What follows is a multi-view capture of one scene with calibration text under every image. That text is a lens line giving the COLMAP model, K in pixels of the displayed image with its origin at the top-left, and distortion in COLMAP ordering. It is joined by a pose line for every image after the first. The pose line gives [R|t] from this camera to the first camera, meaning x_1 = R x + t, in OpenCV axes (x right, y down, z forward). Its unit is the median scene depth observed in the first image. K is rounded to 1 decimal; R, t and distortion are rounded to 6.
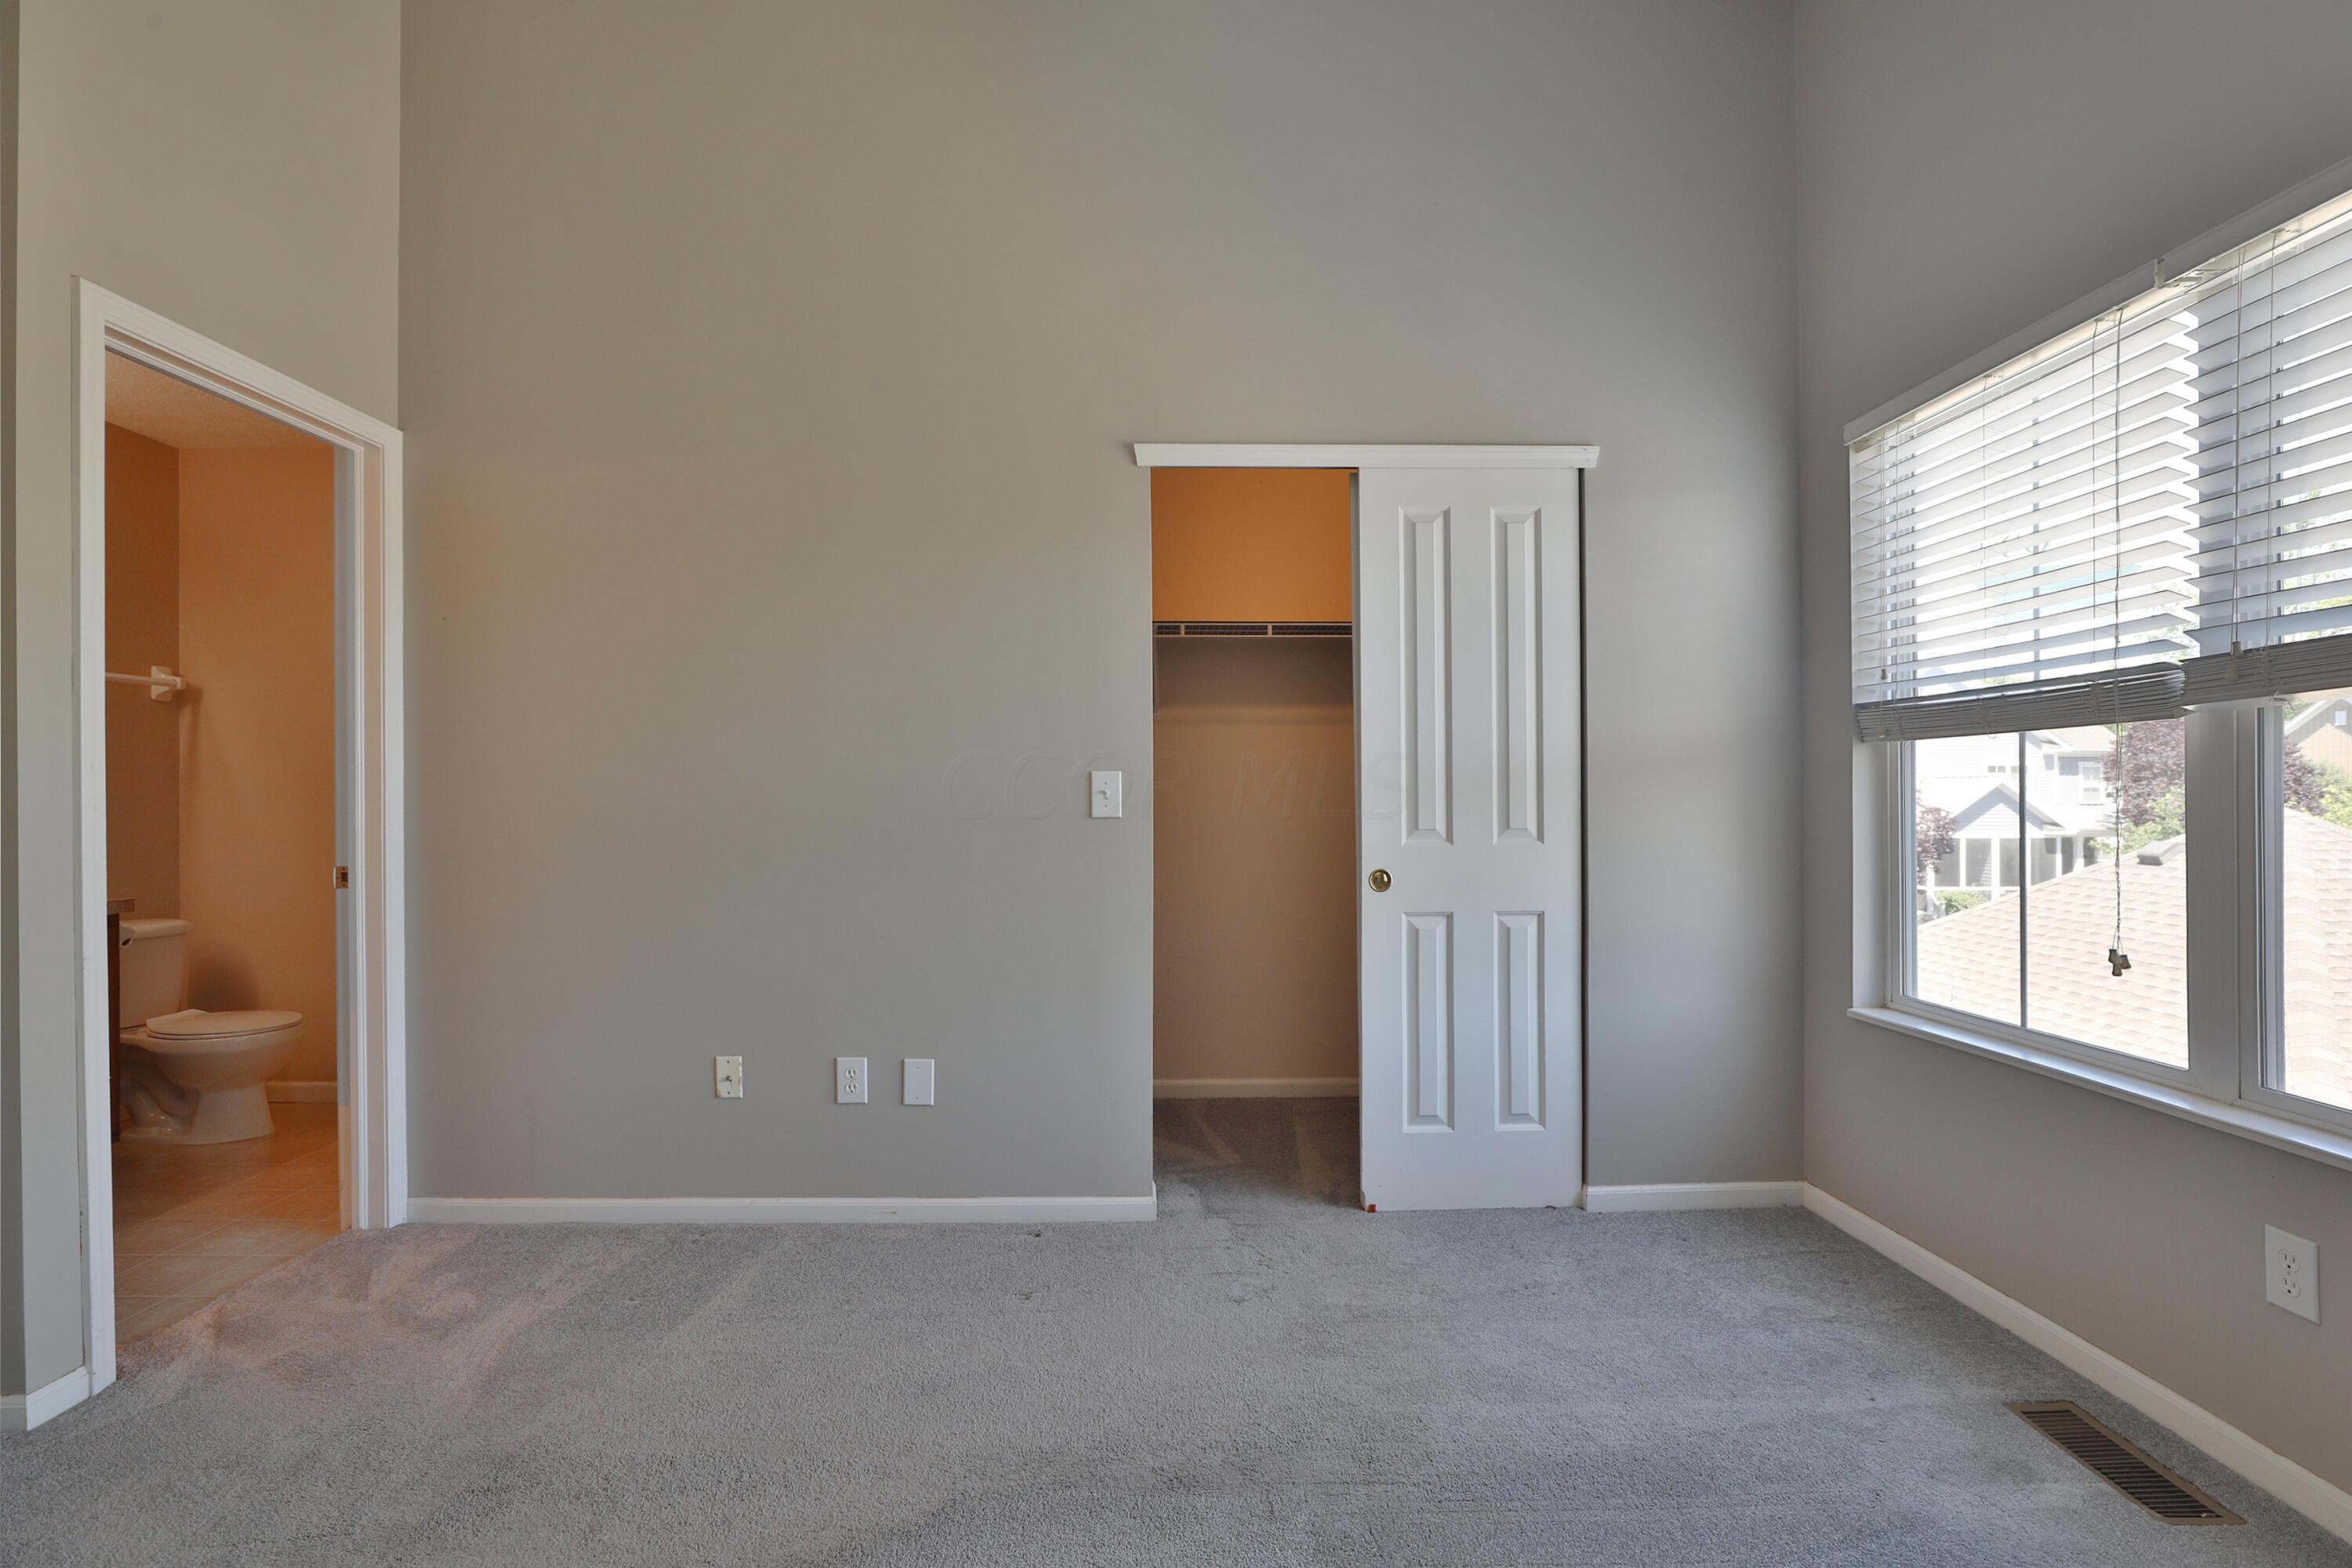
lens RADIAL K [[1102.4, 0, 1176.0], [0, 1102.4, 784.0], [0, 0, 1]] dist [-0.003332, -0.001469]
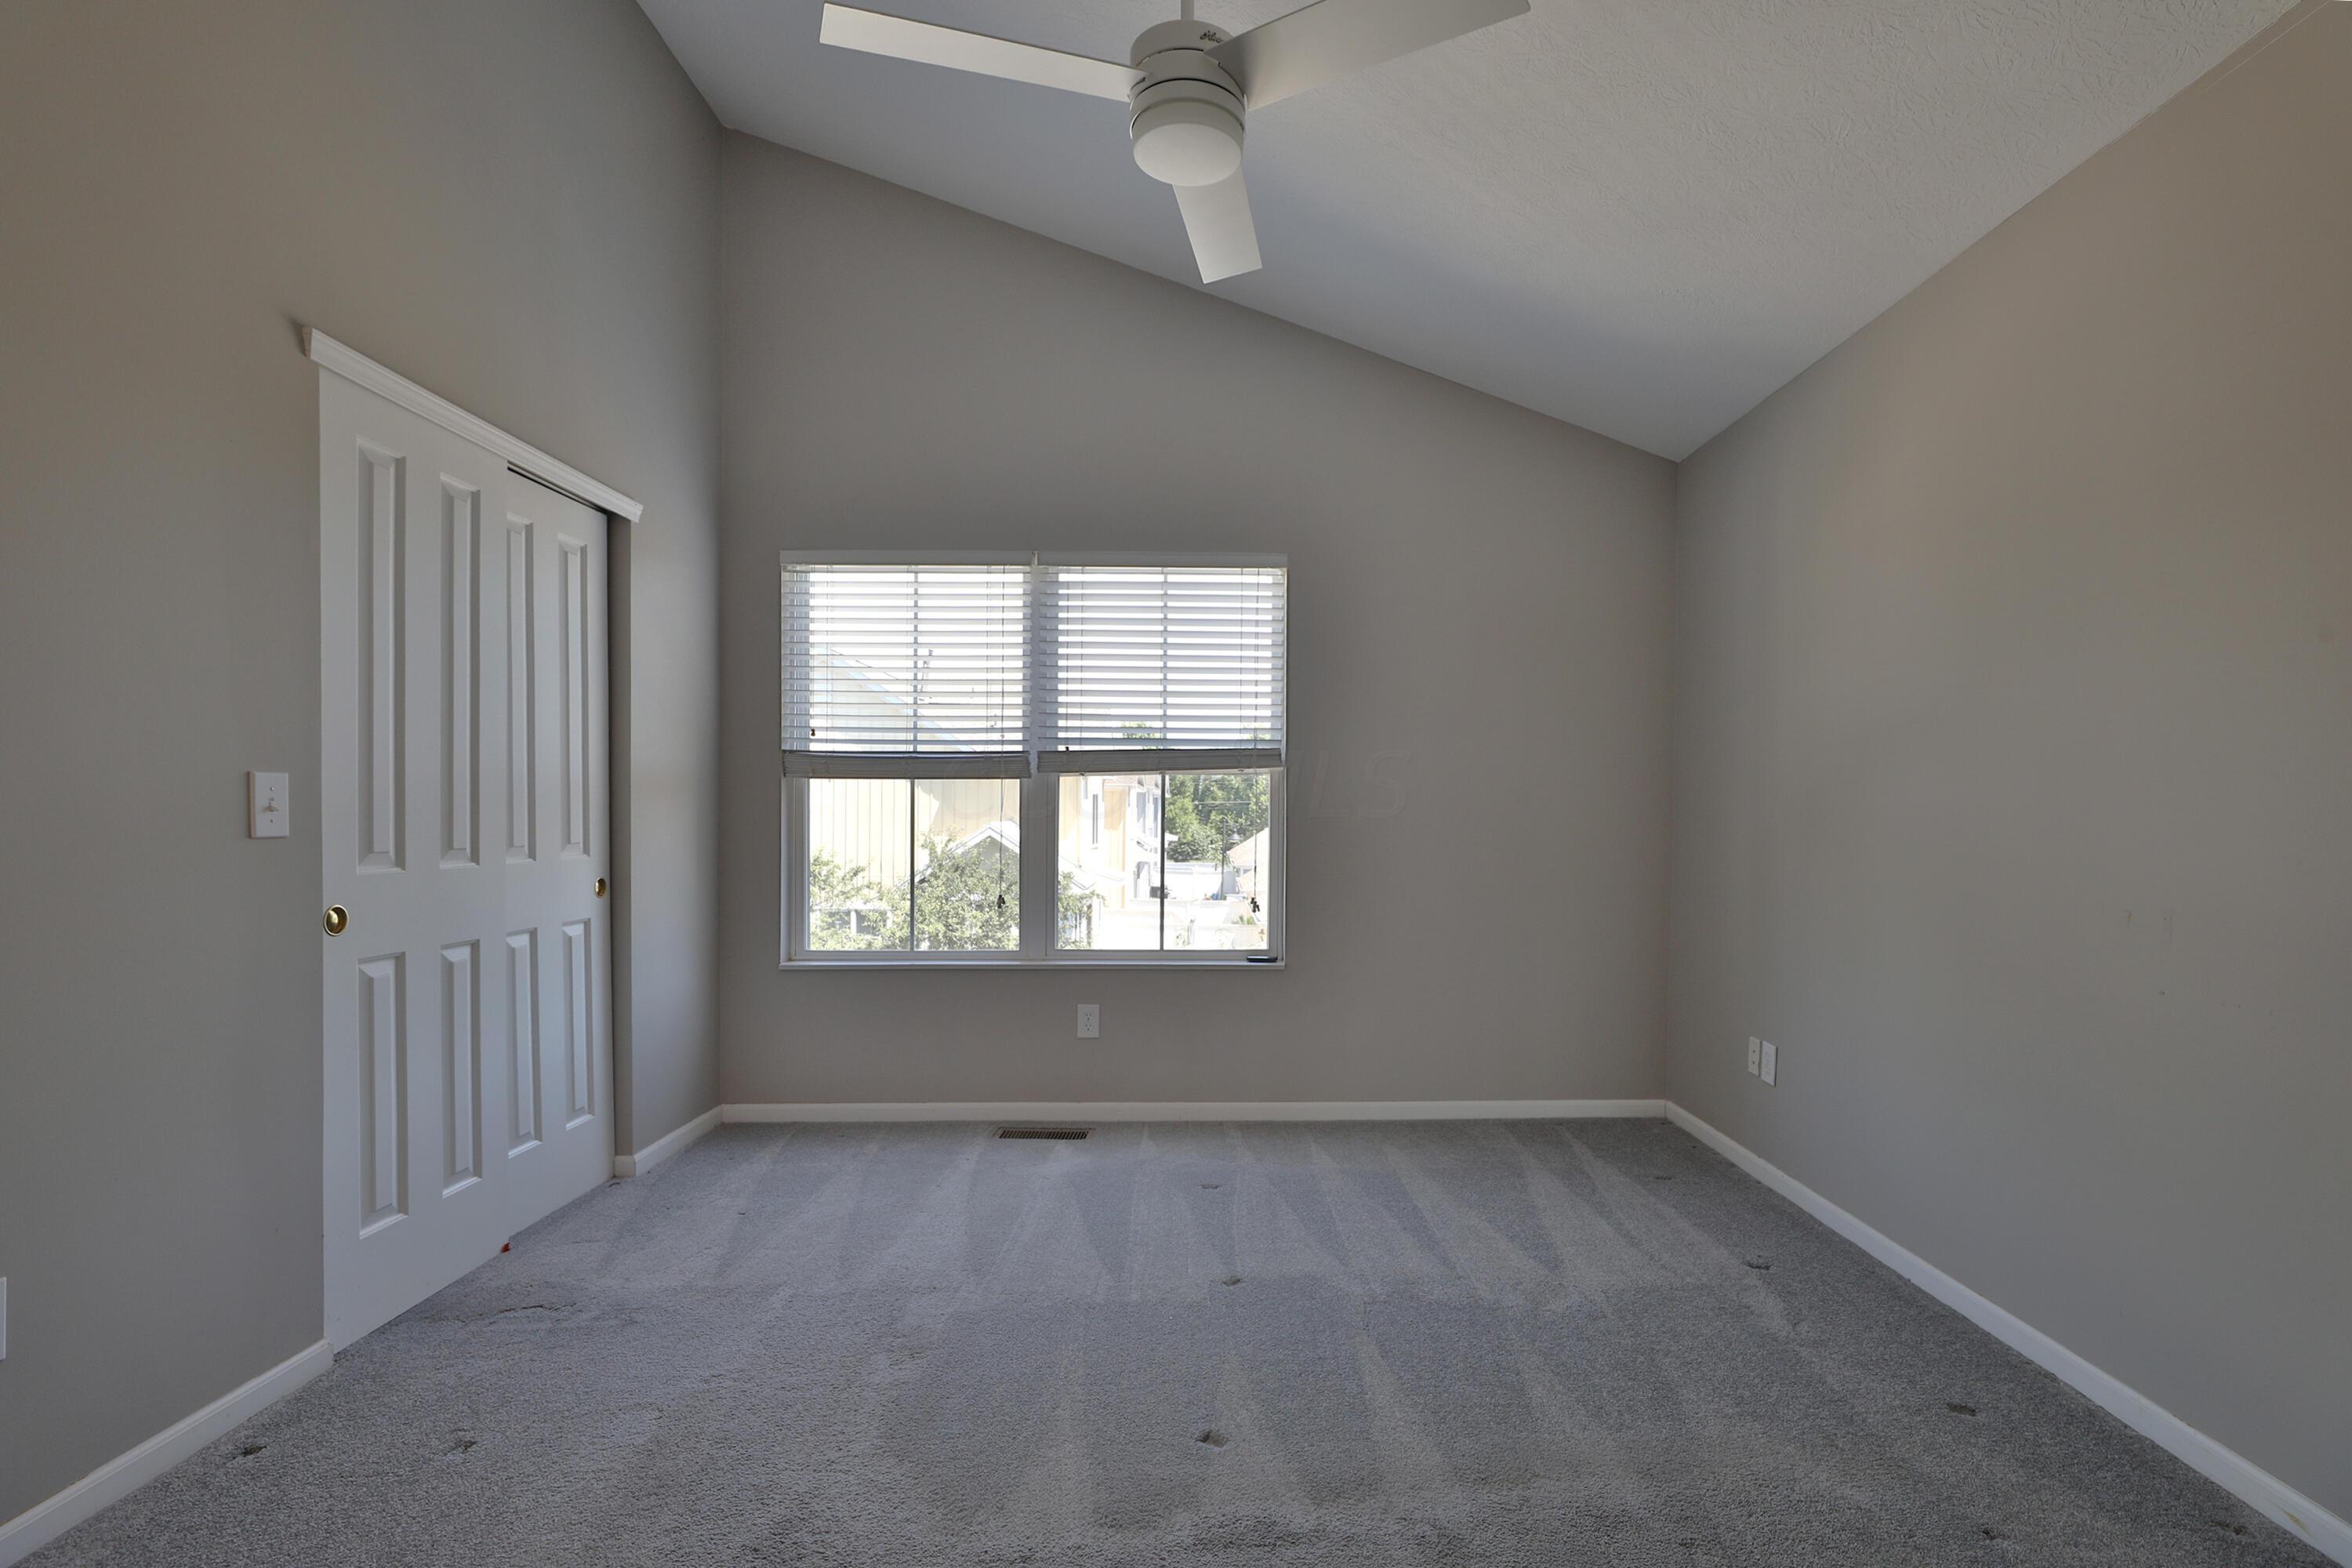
lens RADIAL K [[1102.4, 0, 1176.0], [0, 1102.4, 784.0], [0, 0, 1]] dist [-0.003332, -0.001469]
pose [[0.064541, 0.036191, 0.997259, -0.924228], [-0.018391, 0.999216, -0.035071, 0.012587], [-0.997746, -0.016077, 0.065156, 0.463710]]
